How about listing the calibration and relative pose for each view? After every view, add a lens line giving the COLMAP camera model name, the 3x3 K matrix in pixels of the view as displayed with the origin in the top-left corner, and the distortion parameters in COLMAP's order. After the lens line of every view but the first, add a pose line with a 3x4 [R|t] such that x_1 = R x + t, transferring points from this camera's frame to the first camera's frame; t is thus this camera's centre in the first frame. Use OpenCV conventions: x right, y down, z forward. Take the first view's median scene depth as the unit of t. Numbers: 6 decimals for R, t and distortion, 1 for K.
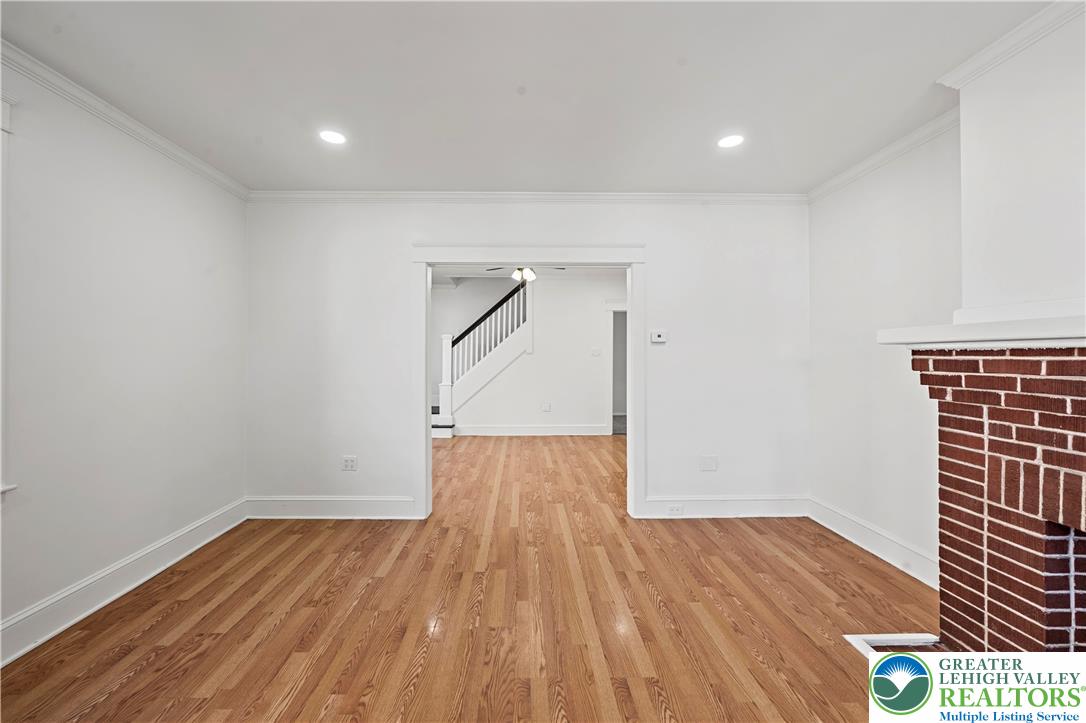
lens RADIAL K [[437.2, 0, 528.0], [0, 437.2, 351.2], [0, 0, 1]] dist [-0.006592, -0.000354]
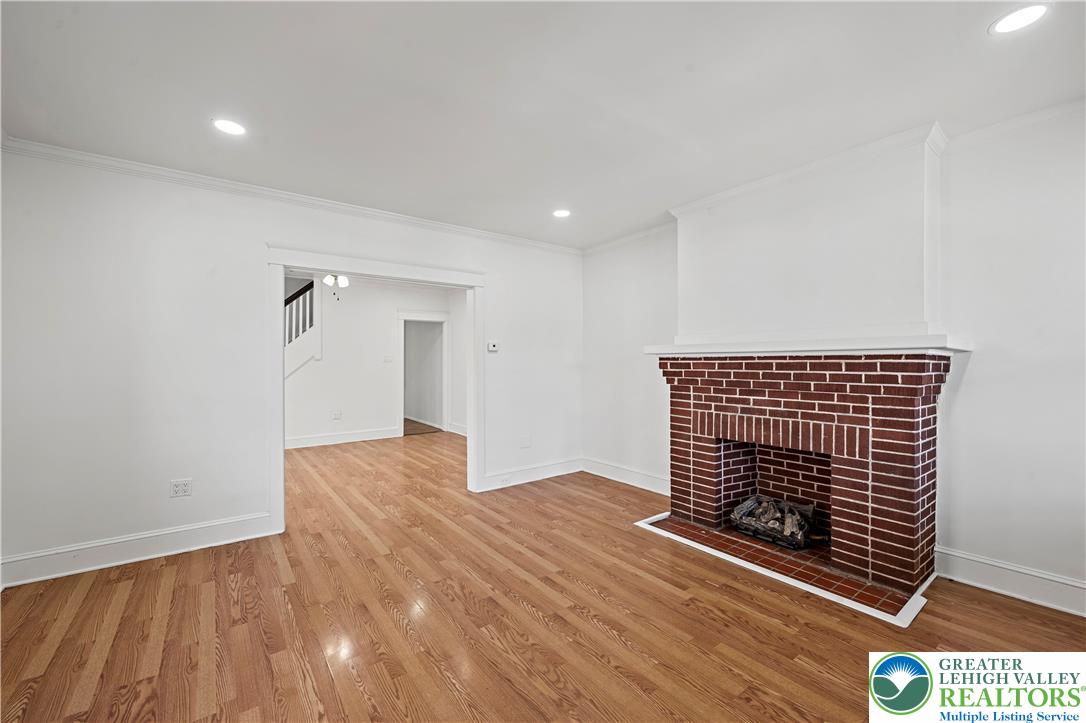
lens RADIAL K [[437.2, 0, 535.6], [0, 437.2, 358.9], [0, 0, 1]] dist [-0.006592, -0.000354]
pose [[0.811714, -0.000822, 0.584054, -0.463917], [-0.001652, 0.999992, 0.003705, -0.001933], [-0.584053, -0.003972, 0.811706, -0.135308]]
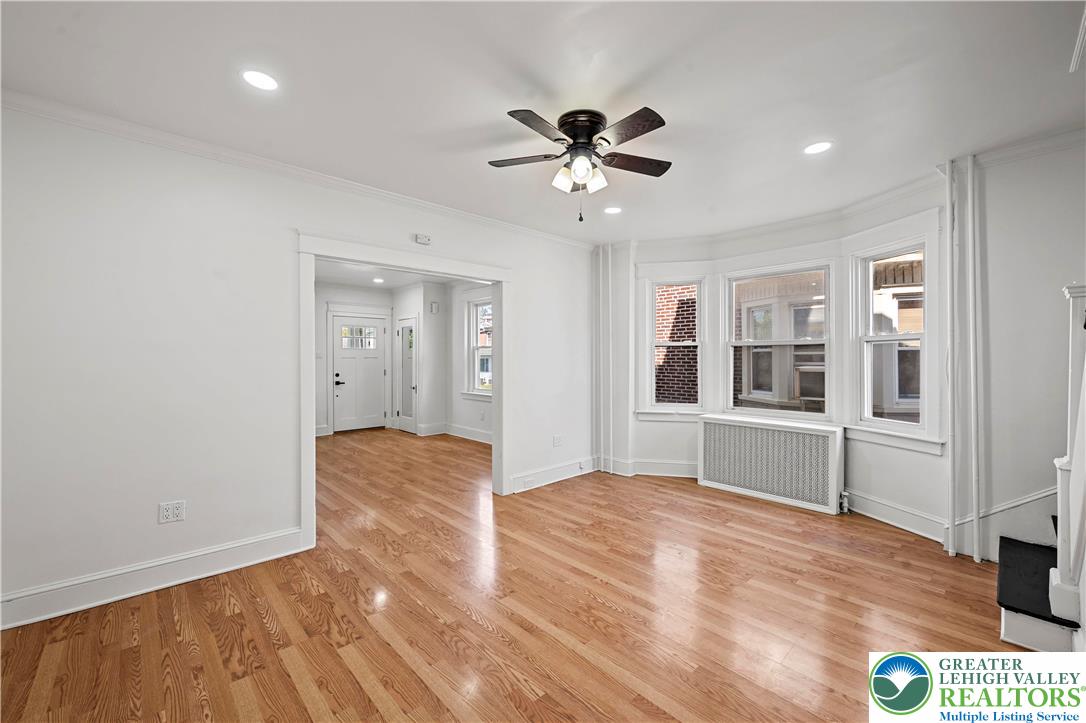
lens RADIAL K [[437.2, 0, 545.3], [0, 437.2, 355.2], [0, 0, 1]] dist [-0.006592, -0.000354]
pose [[-0.734416, -0.003177, -0.678692, 0.665091], [0.008243, 0.999874, -0.013600, 0.022062], [0.678650, -0.015583, -0.734297, 2.707128]]
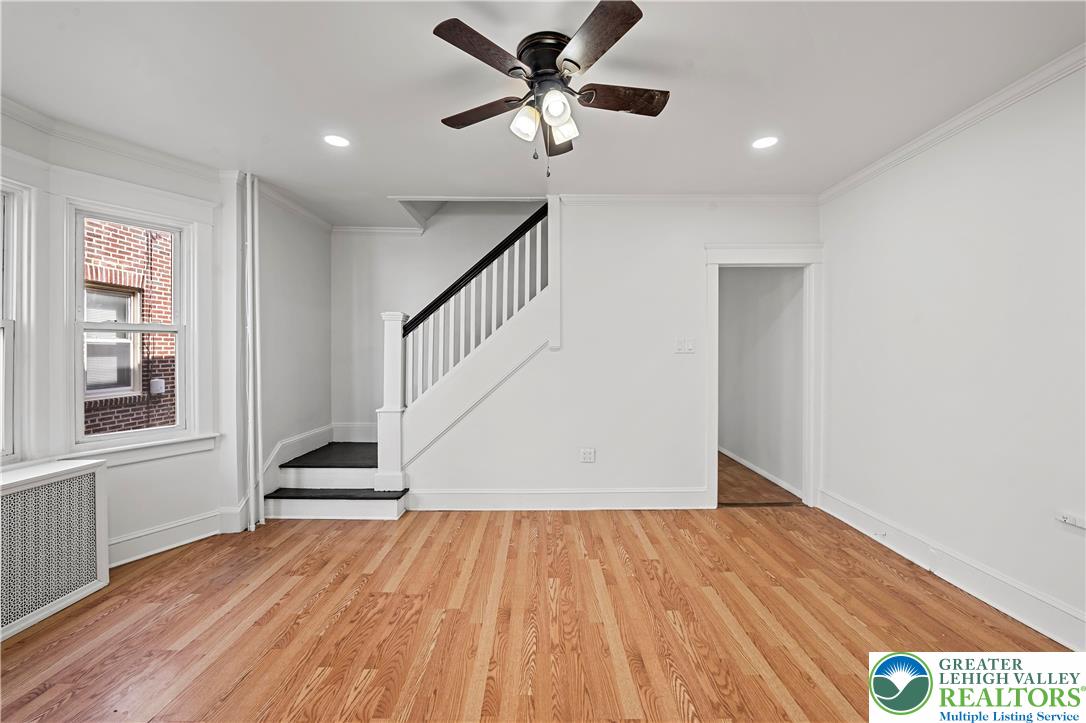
lens RADIAL K [[437.2, 0, 545.2], [0, 437.2, 351.5], [0, 0, 1]] dist [-0.006592, -0.000354]
pose [[0.999986, -0.002789, -0.004556, -0.015545], [0.002820, 0.999974, 0.006691, 0.014191], [0.004537, -0.006704, 0.999967, 1.367031]]
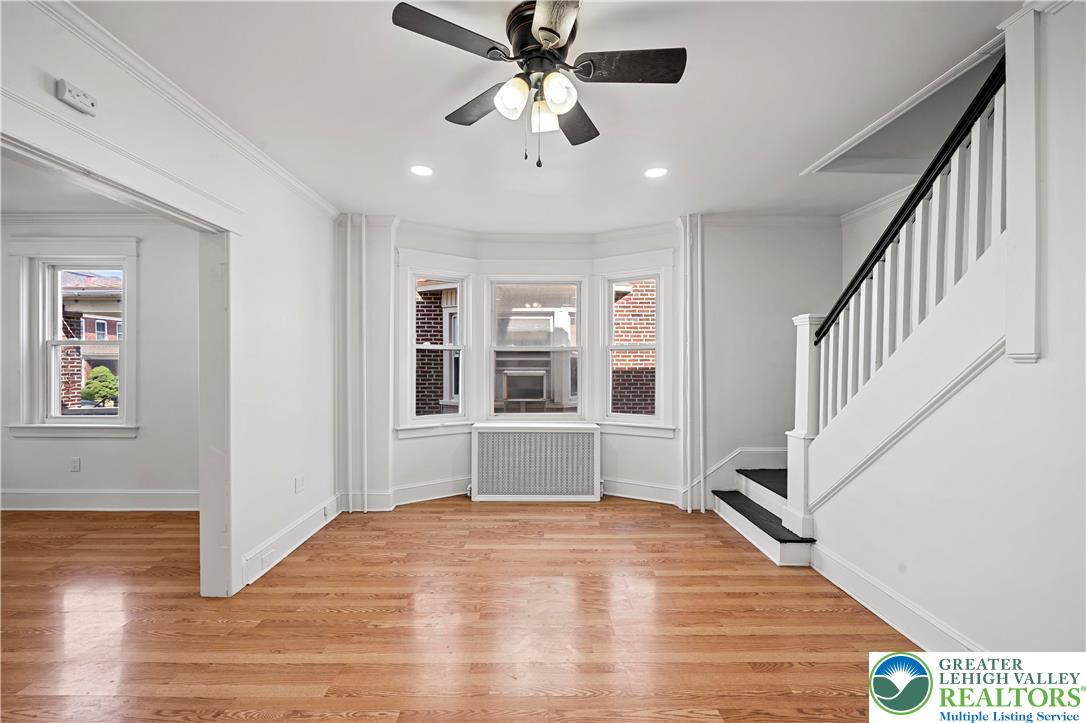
lens RADIAL K [[437.2, 0, 537.8], [0, 437.2, 362.6], [0, 0, 1]] dist [-0.006592, -0.000354]
pose [[-0.000744, -0.001433, -0.999999, 0.628866], [0.007282, 0.999972, -0.001438, 0.017002], [0.999973, -0.007283, -0.000733, 2.081717]]
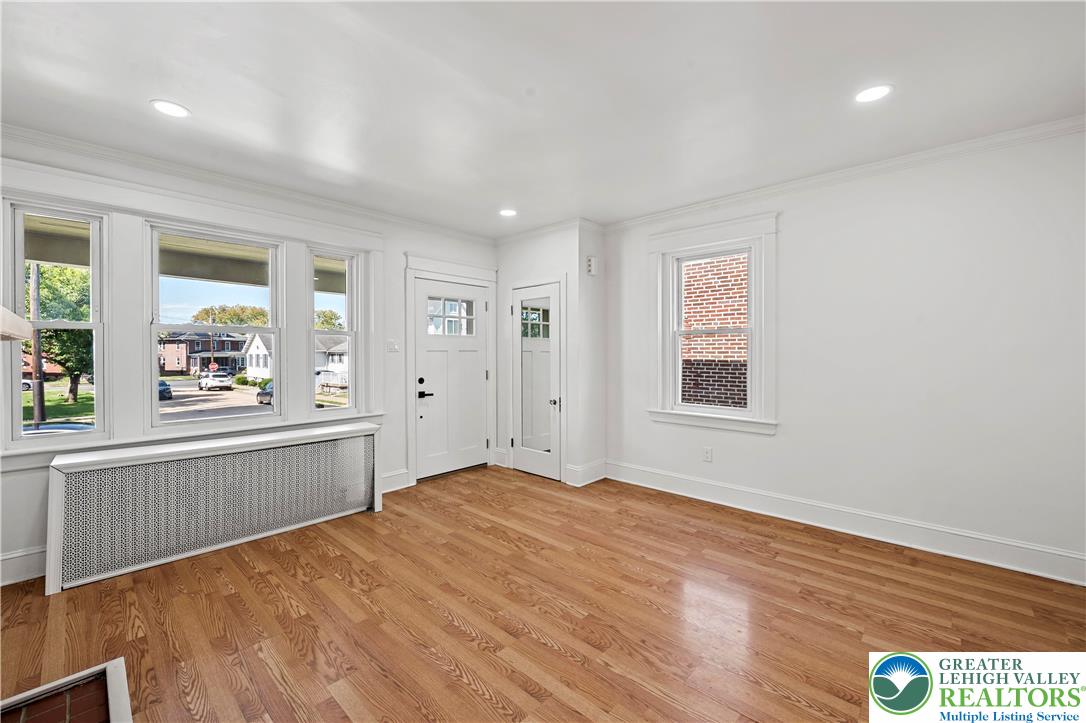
lens RADIAL K [[437.2, 0, 546.6], [0, 437.2, 359.7], [0, 0, 1]] dist [-0.006592, -0.000354]
pose [[-0.686776, 0.014235, -0.726730, 0.596752], [0.010259, 0.999898, 0.009891, 0.008701], [0.726797, -0.000663, -0.686852, 1.116341]]
